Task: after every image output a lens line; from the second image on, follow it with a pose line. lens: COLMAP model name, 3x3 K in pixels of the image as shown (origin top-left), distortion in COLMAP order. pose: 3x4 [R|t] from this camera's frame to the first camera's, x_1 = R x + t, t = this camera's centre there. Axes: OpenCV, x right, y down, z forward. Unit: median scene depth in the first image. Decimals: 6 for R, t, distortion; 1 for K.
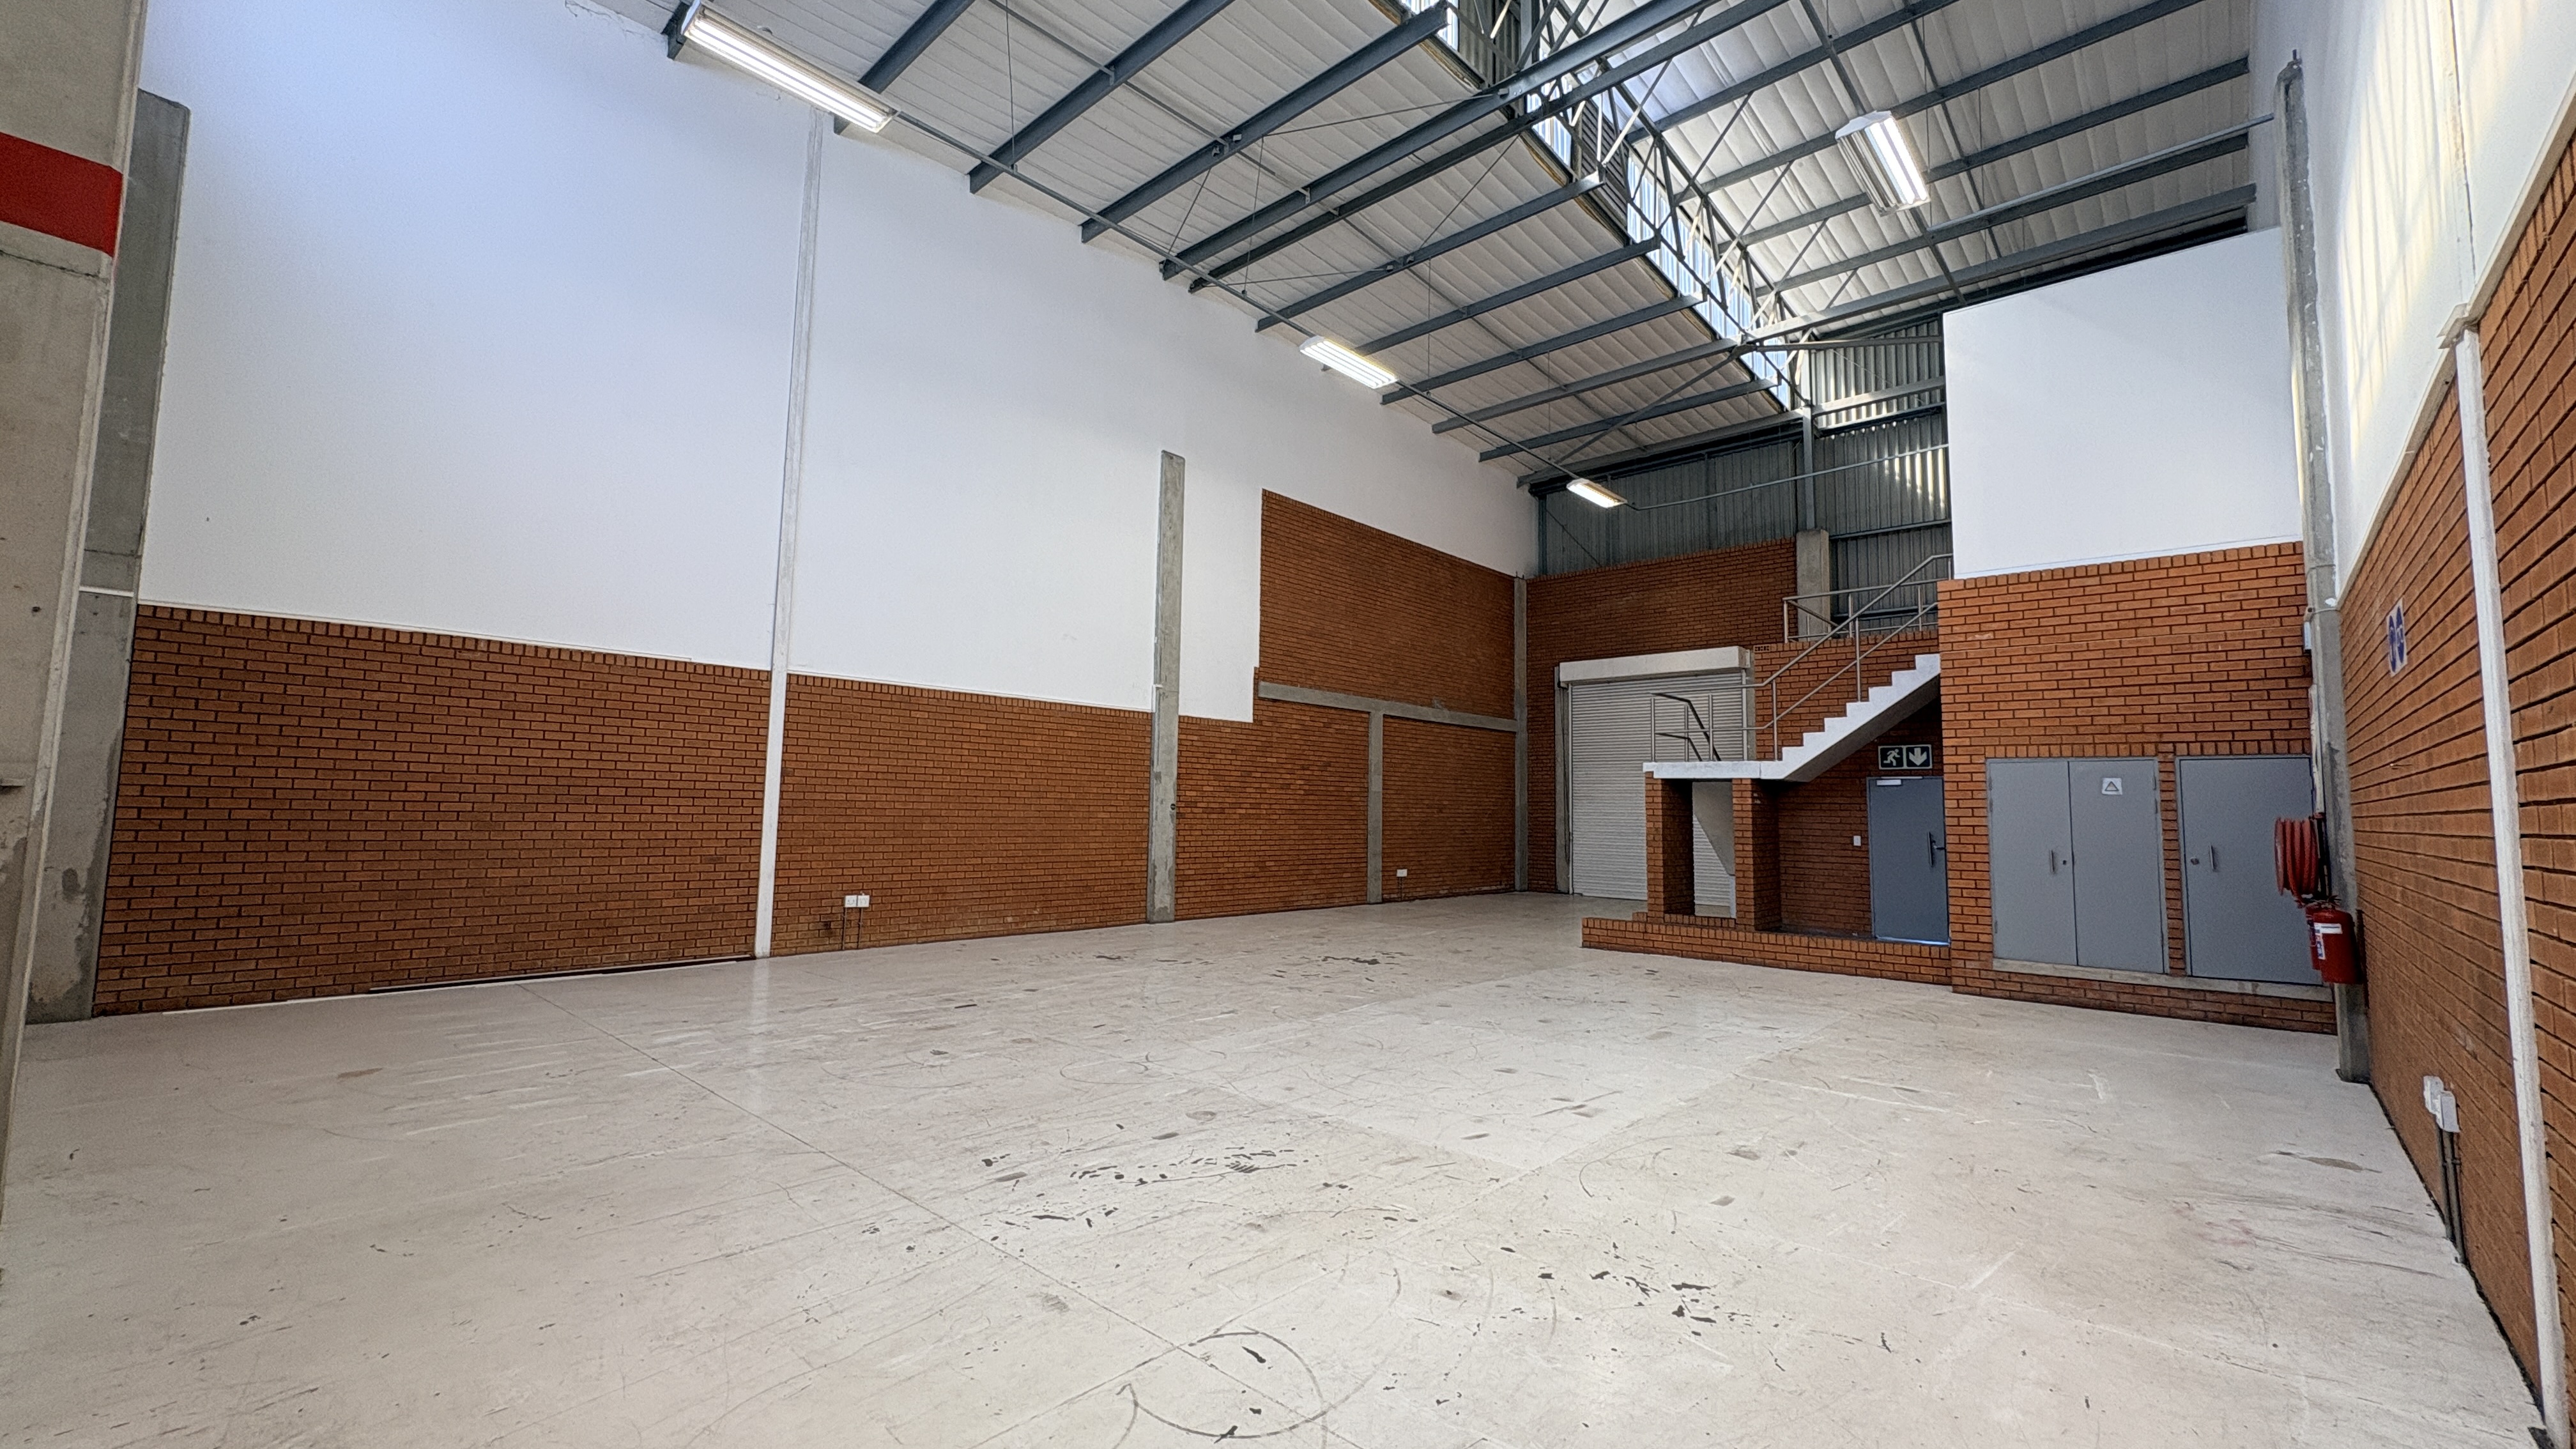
lens RADIAL K [[1024.1, 0, 1285.0], [0, 1024.1, 723.7], [0, 0, 1]] dist [-0.001195, 0.000193]
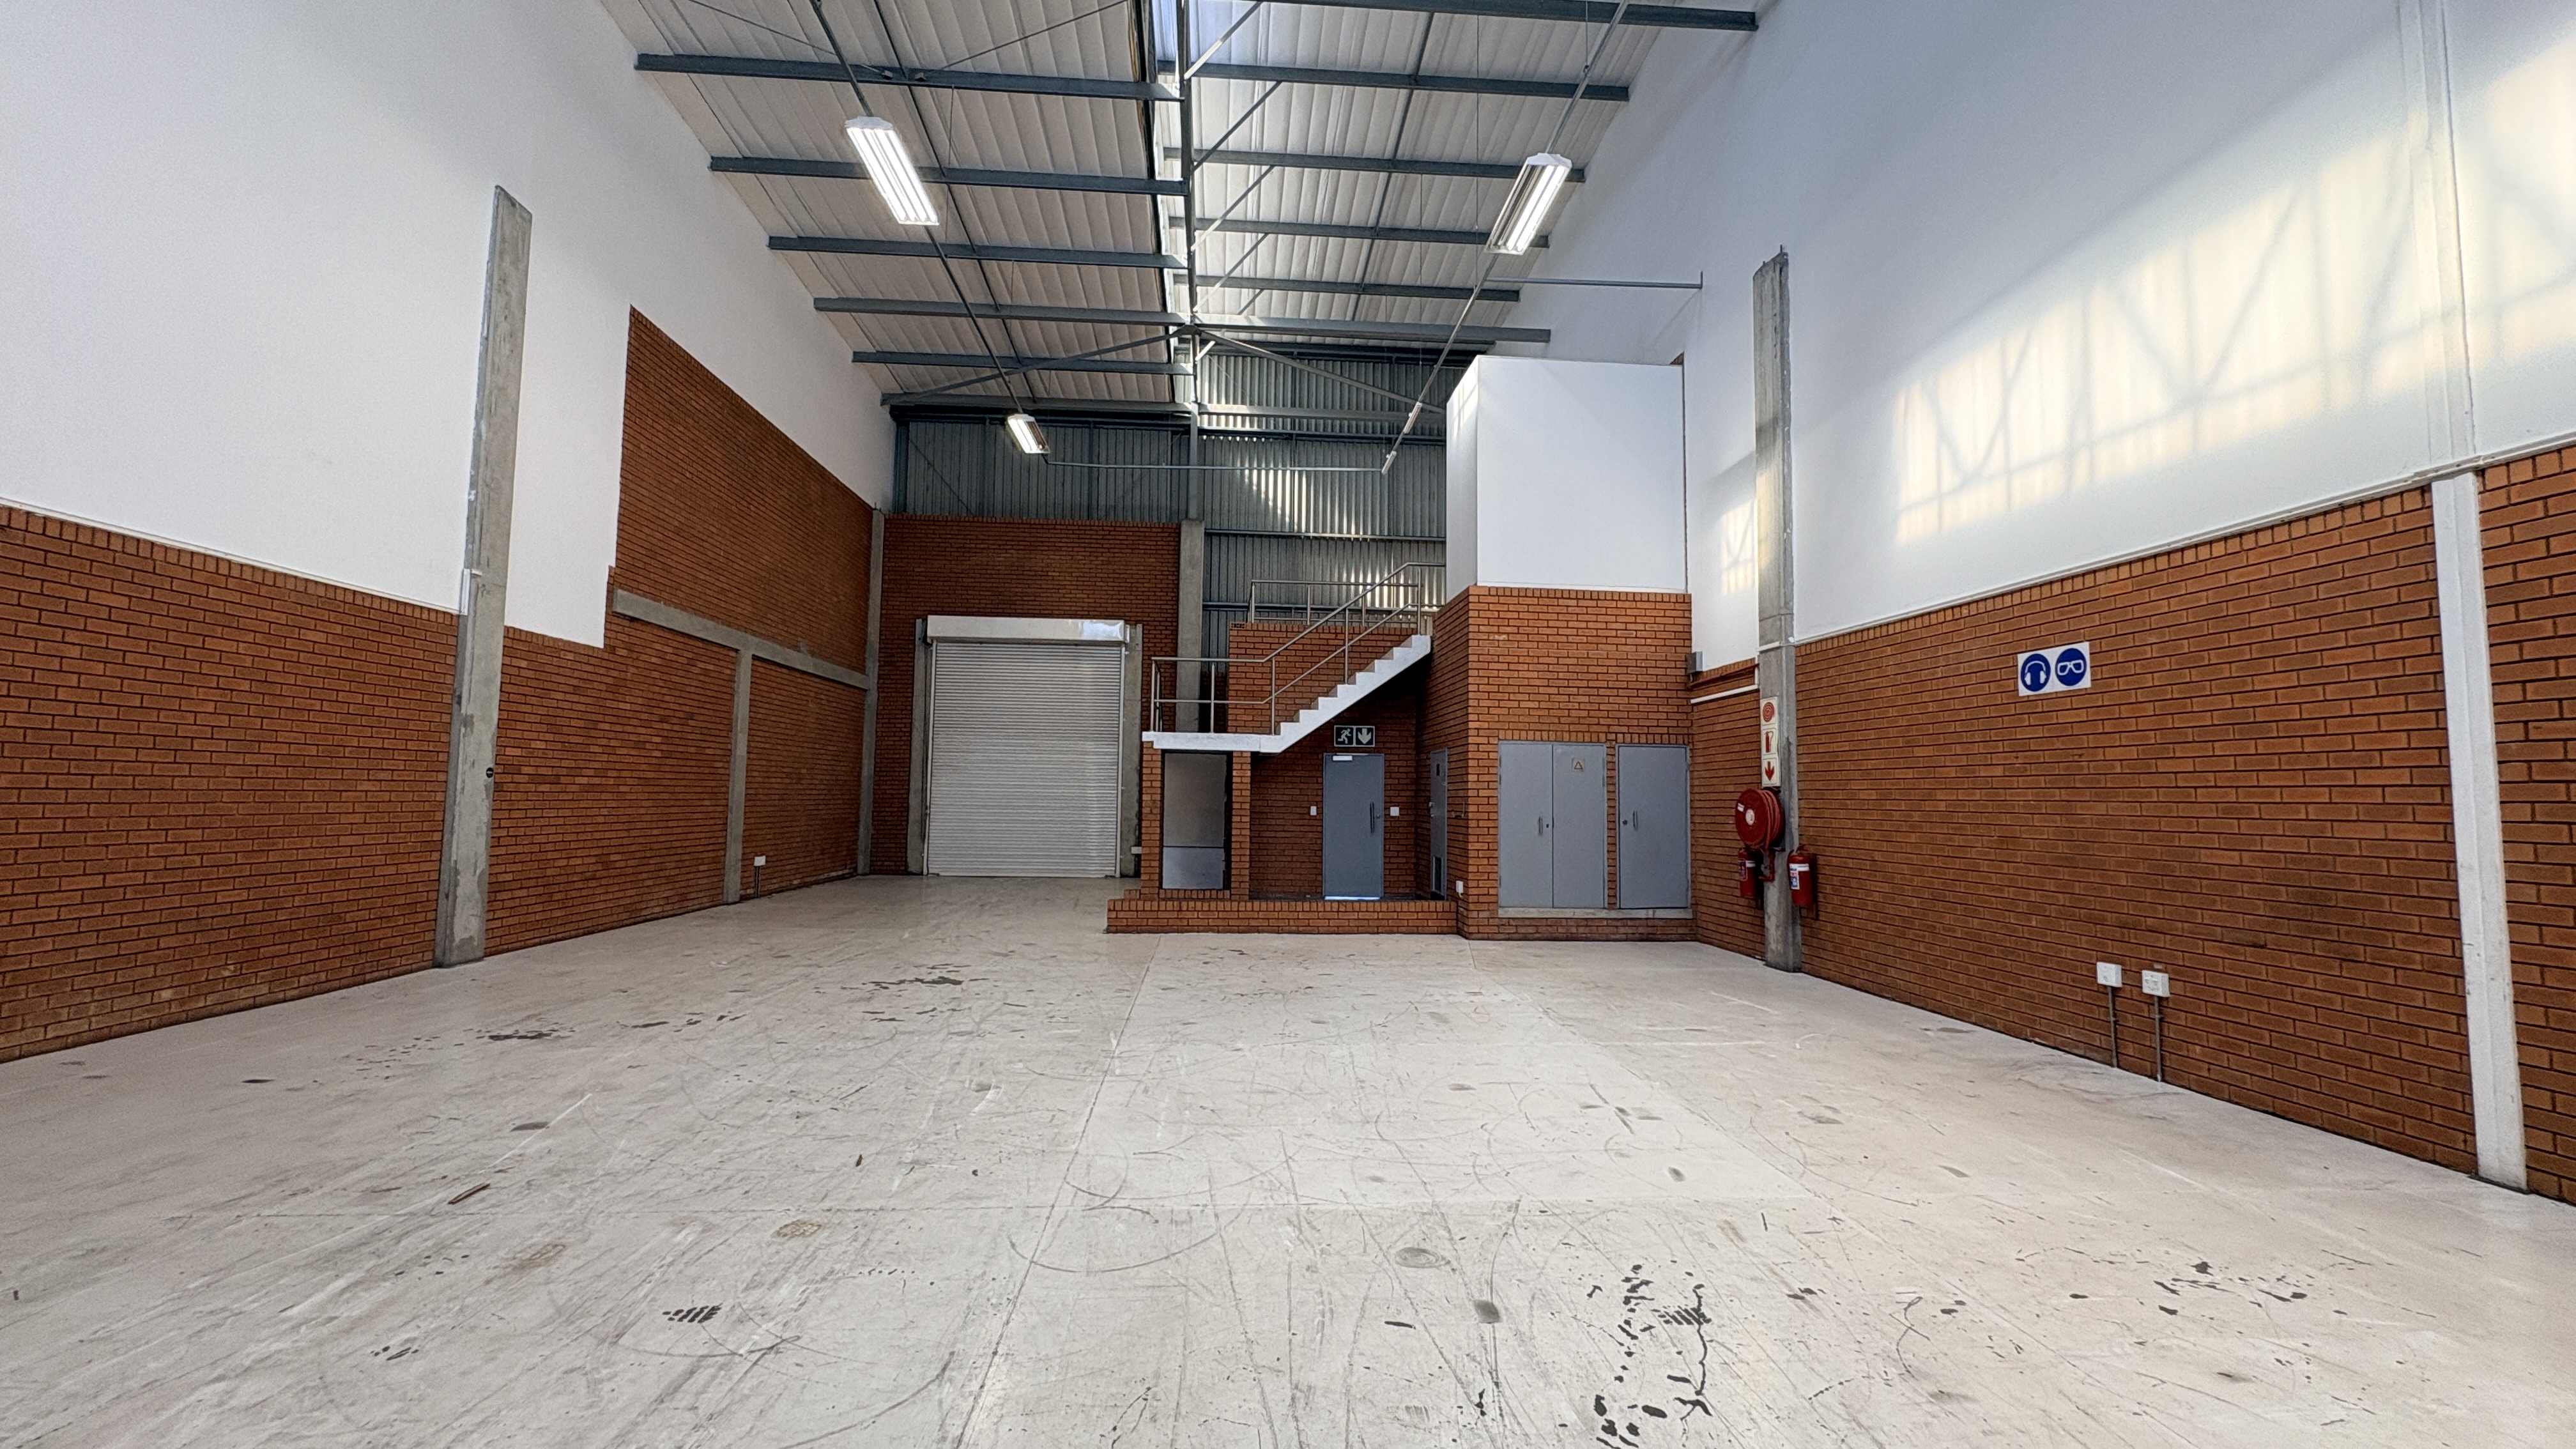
lens RADIAL K [[1024.1, 0, 1285.0], [0, 1024.1, 723.7], [0, 0, 1]] dist [-0.001195, 0.000193]
pose [[0.689669, 0.045880, 0.722670, -0.251130], [-0.065890, 0.997827, -0.000469, 0.023326], [-0.721121, -0.047293, 0.691193, 0.260763]]
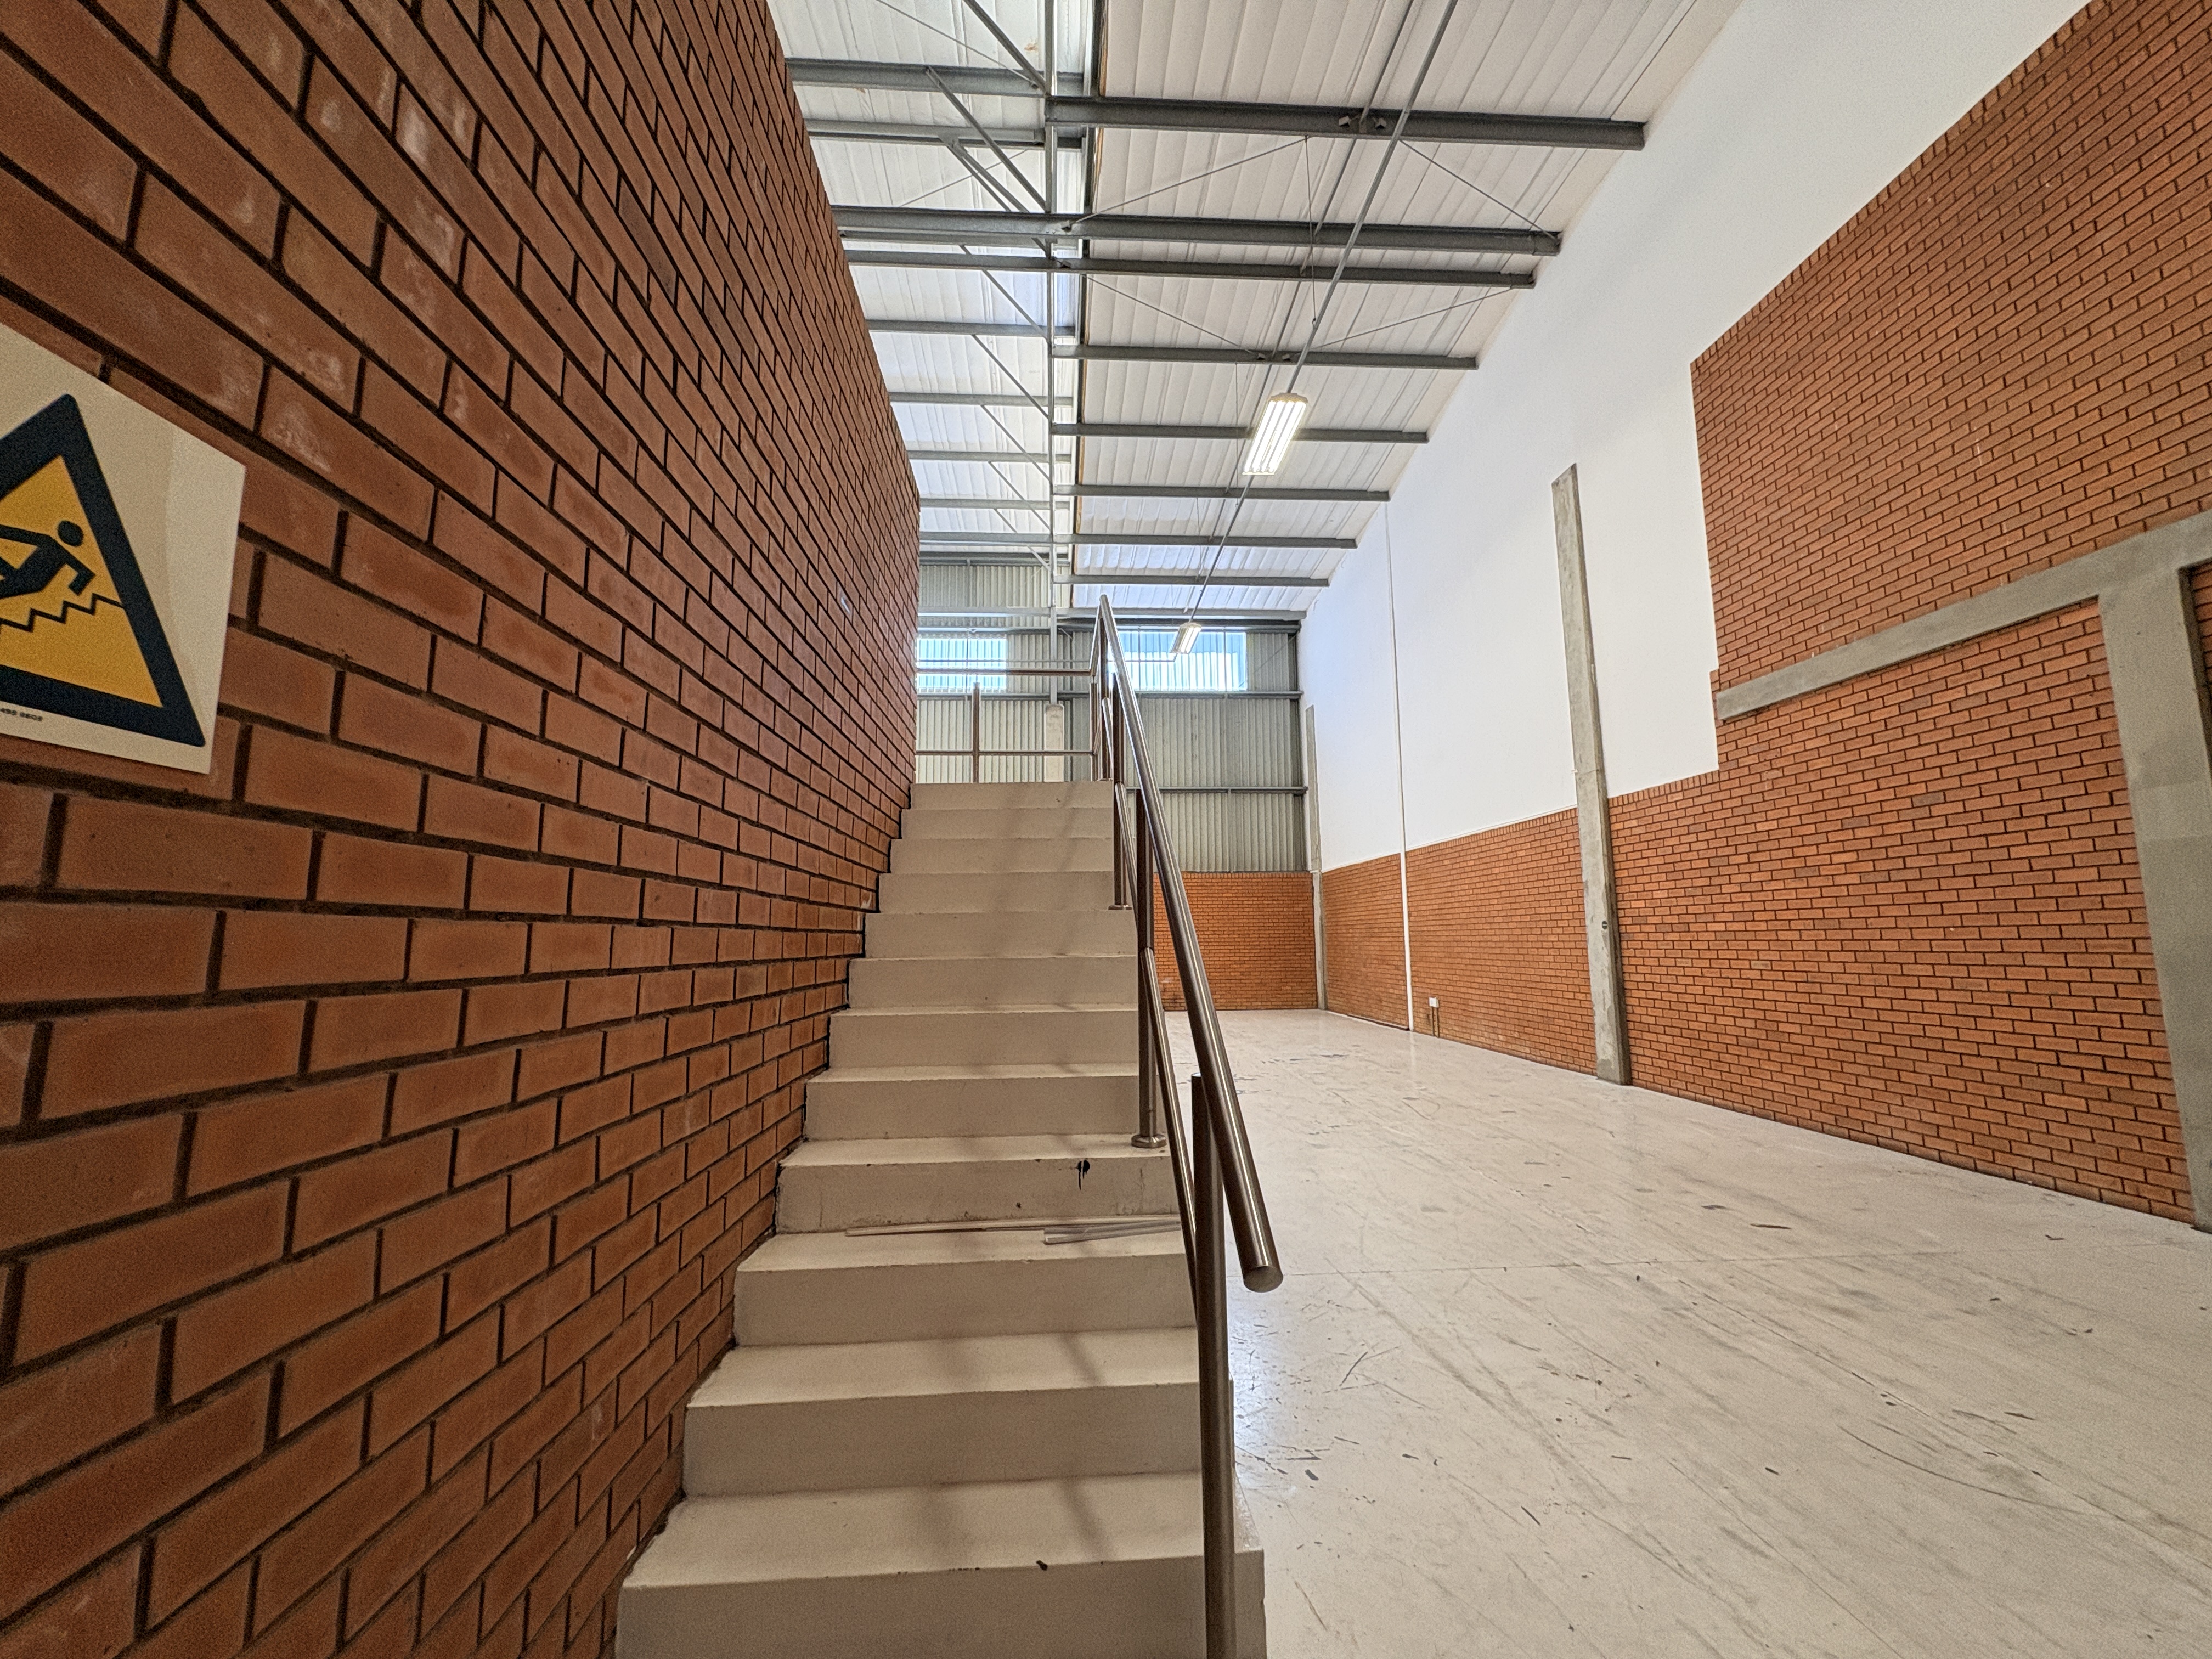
lens RADIAL K [[880.3, 0, 1099.9], [0, 880.3, 830.1], [0, 0, 1]] dist [-0.000801, 0.000160]
pose [[-0.701407, -0.098507, -0.705921, 0.670769], [0.060968, 0.978482, -0.197119, 0.130832], [0.710148, -0.181300, -0.680309, 1.323005]]
